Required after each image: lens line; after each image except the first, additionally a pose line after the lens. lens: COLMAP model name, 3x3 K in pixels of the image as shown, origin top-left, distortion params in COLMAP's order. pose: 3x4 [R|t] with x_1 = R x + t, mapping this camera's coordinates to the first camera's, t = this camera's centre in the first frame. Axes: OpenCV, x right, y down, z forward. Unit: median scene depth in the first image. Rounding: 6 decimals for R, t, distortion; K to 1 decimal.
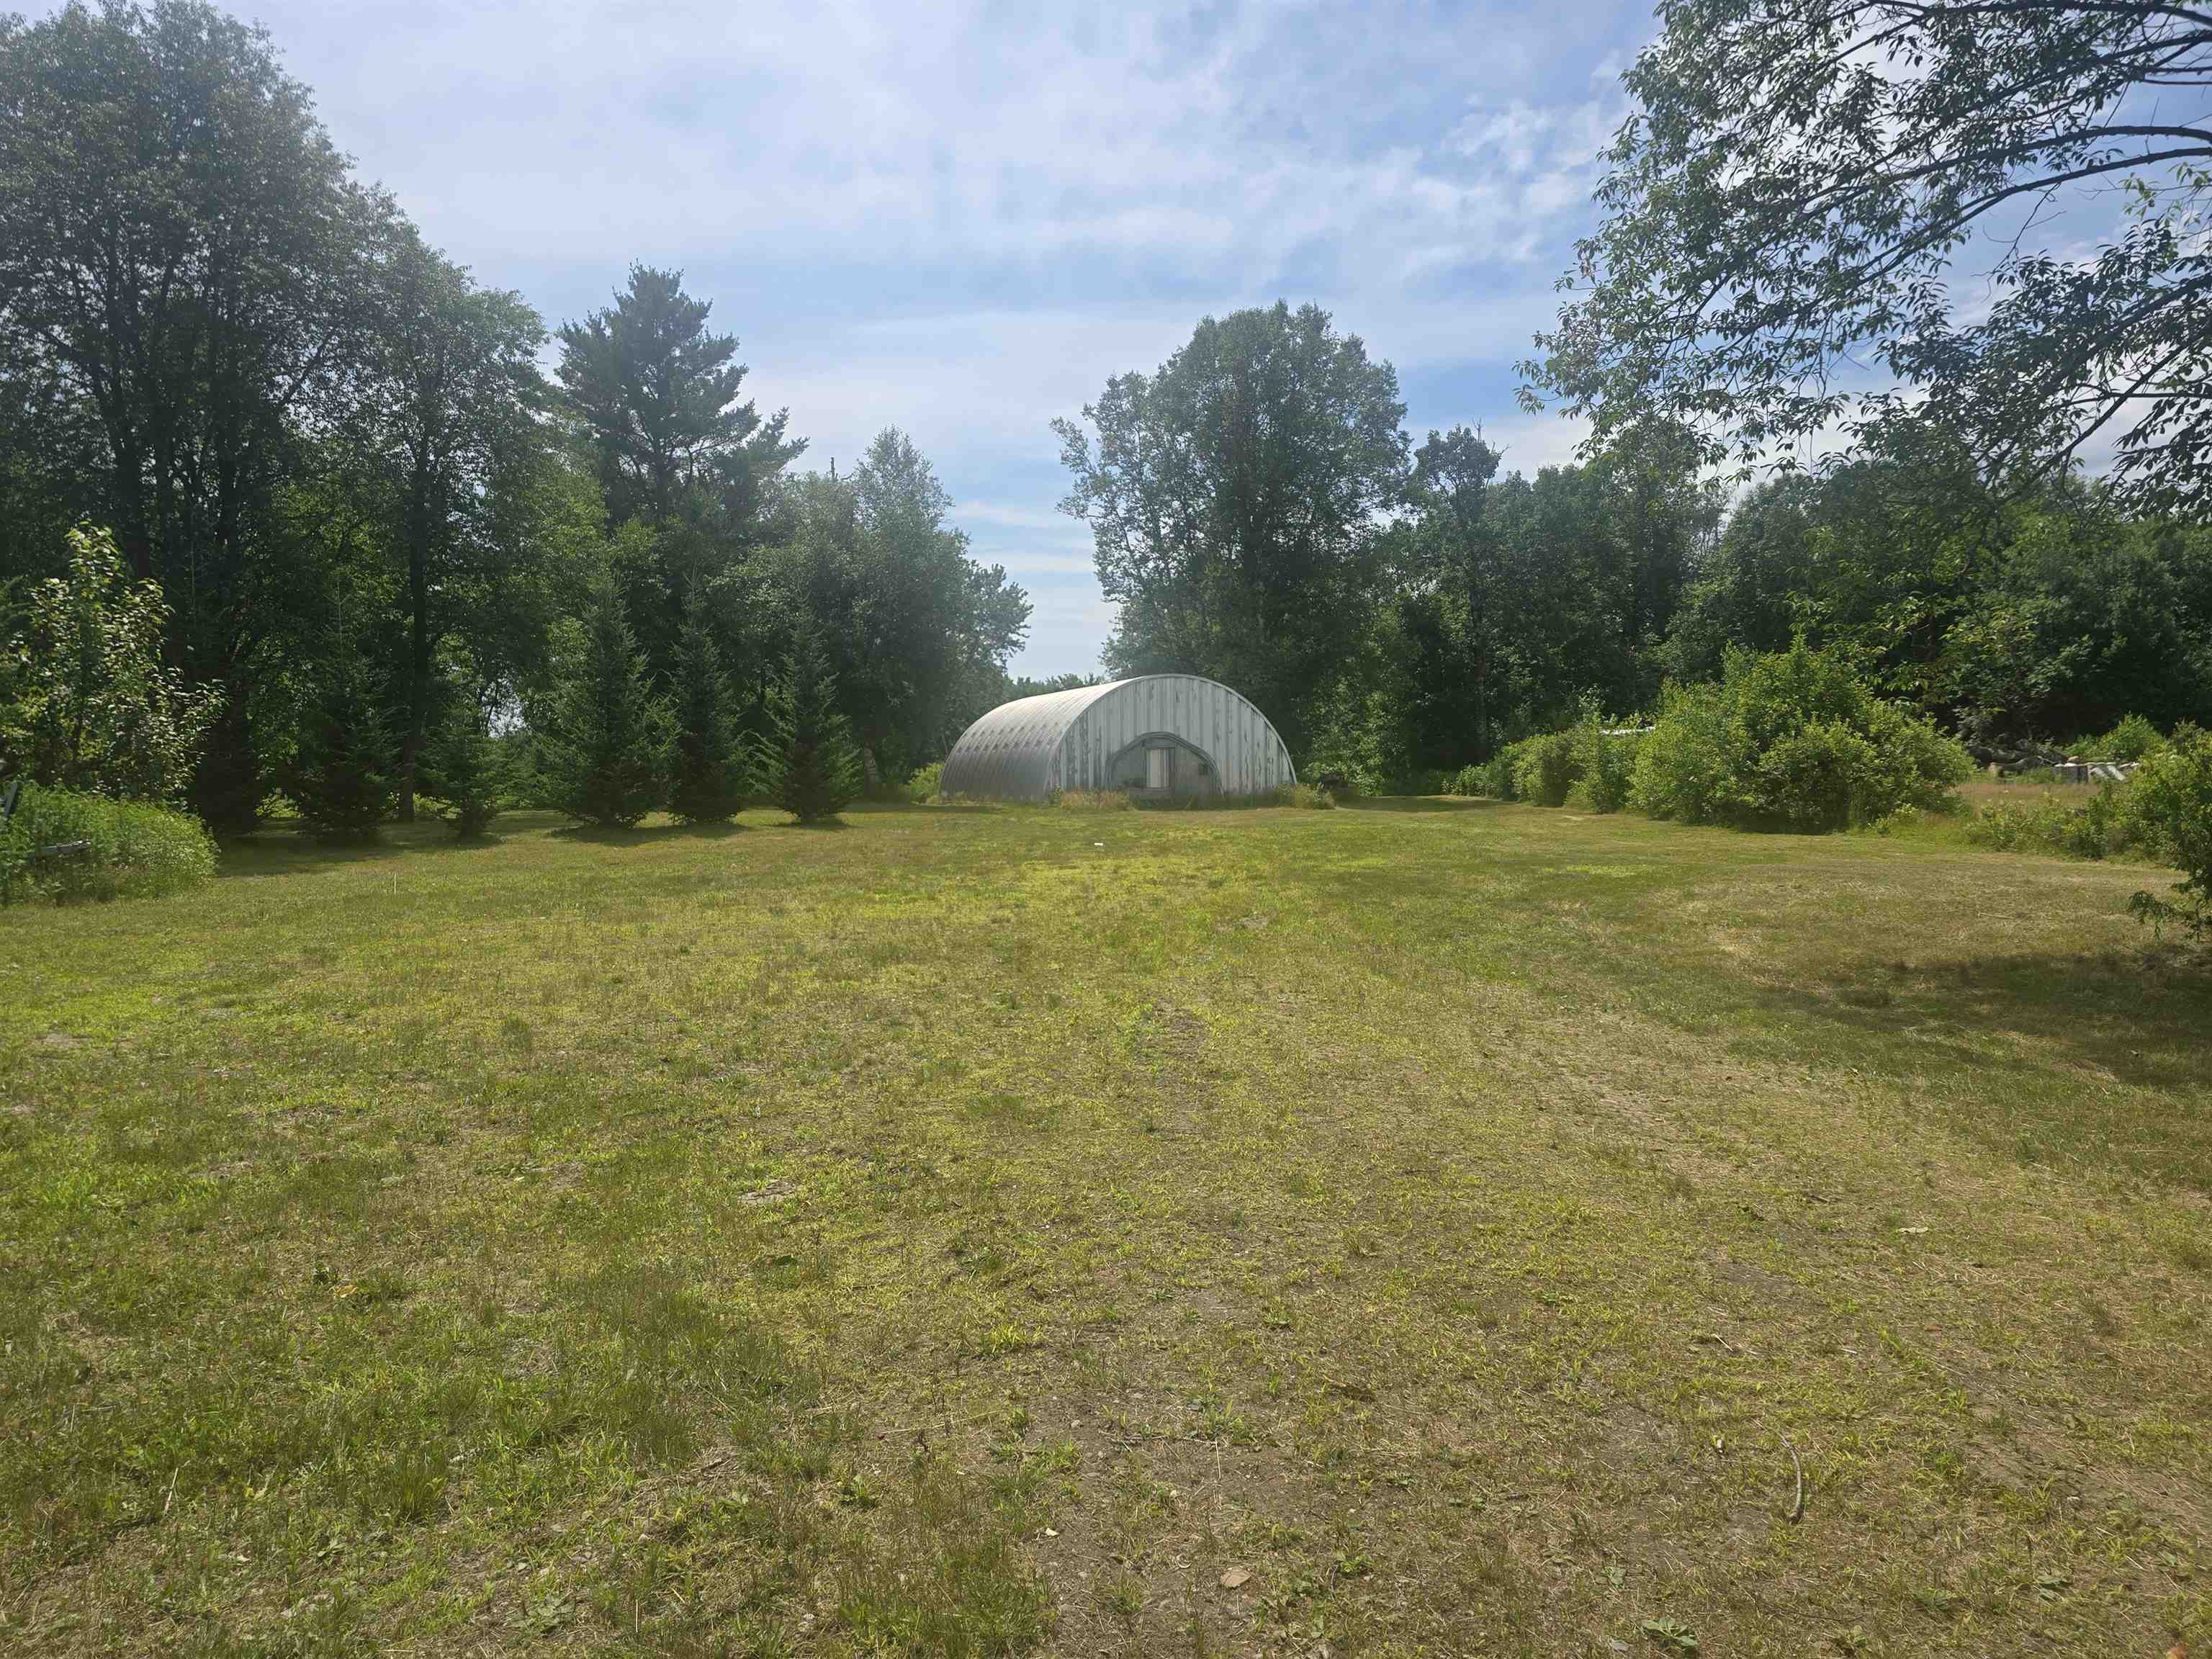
lens RADIAL K [[1634.9, 0, 1106.8], [0, 1634.9, 799.4], [0, 0, 1]] dist [0.102987, -0.217028]
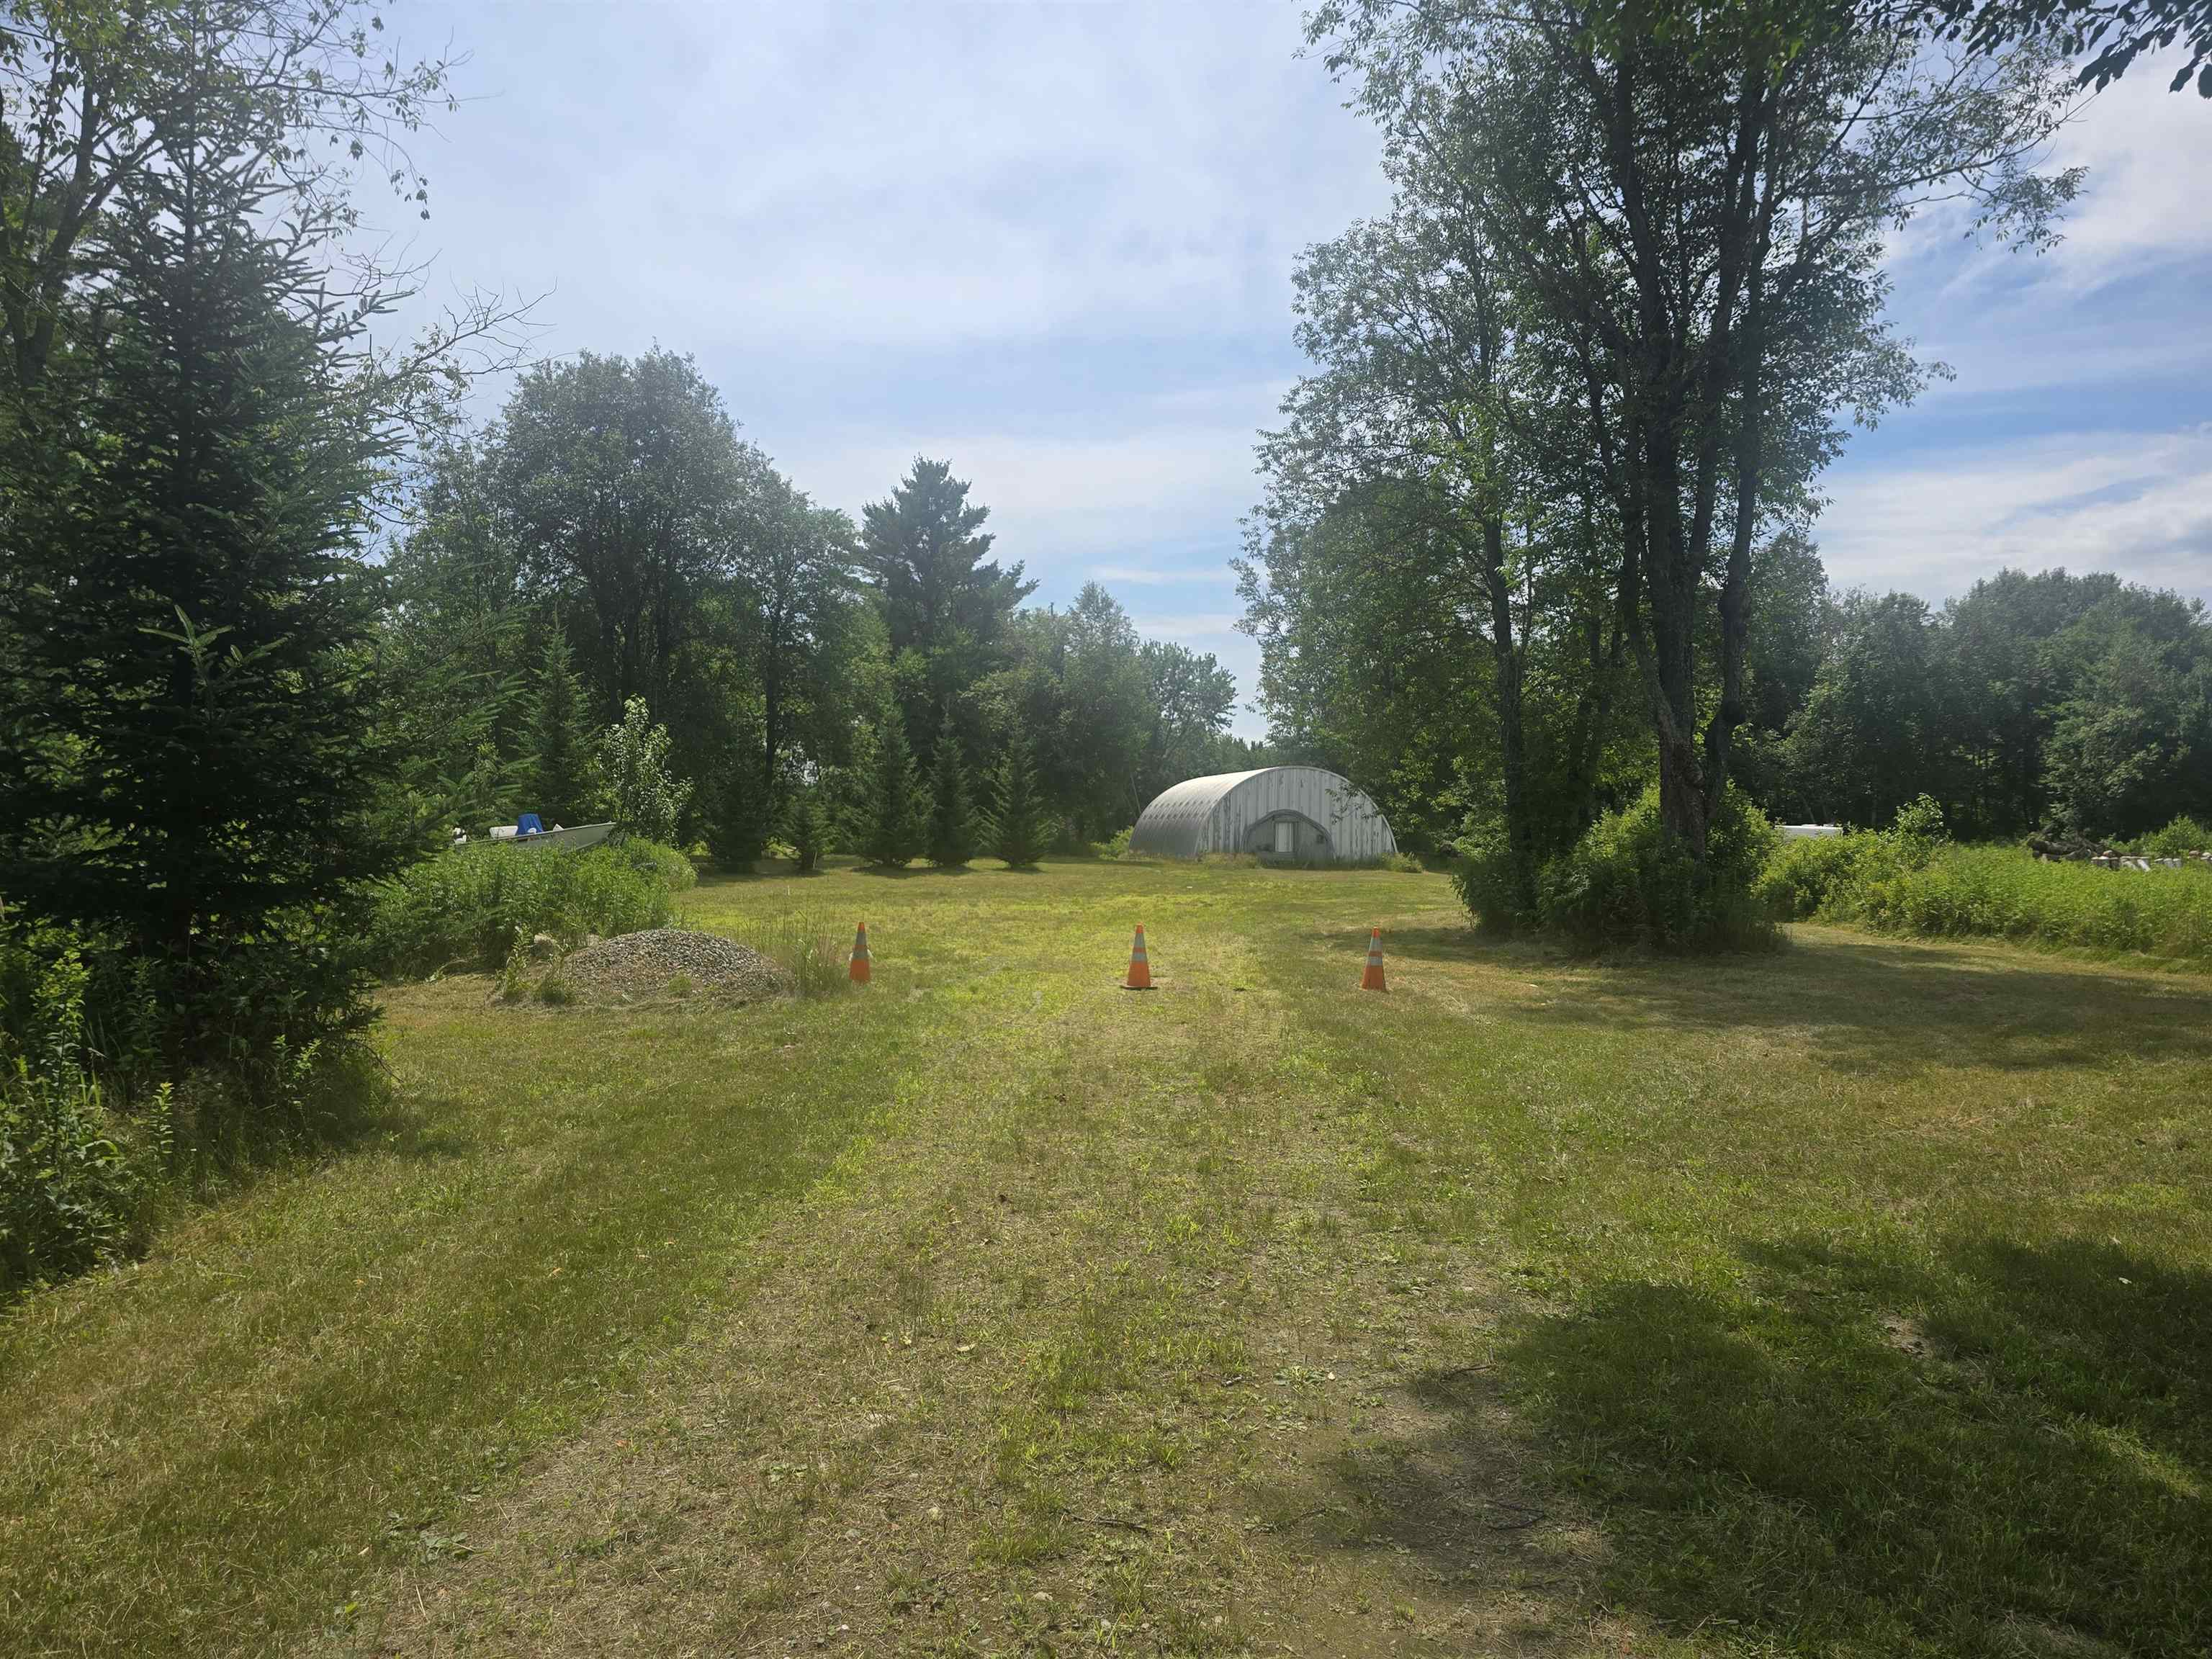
lens RADIAL K [[1485.3, 0, 1106.0], [0, 1485.3, 829.5], [0, 0, 1]] dist [-0.000732, -0.000195]
pose [[0.989699, 0.030020, -0.139978, 0.056410], [-0.032578, 0.999341, -0.016015, -0.001457], [0.139405, 0.020410, 0.990025, -0.211537]]
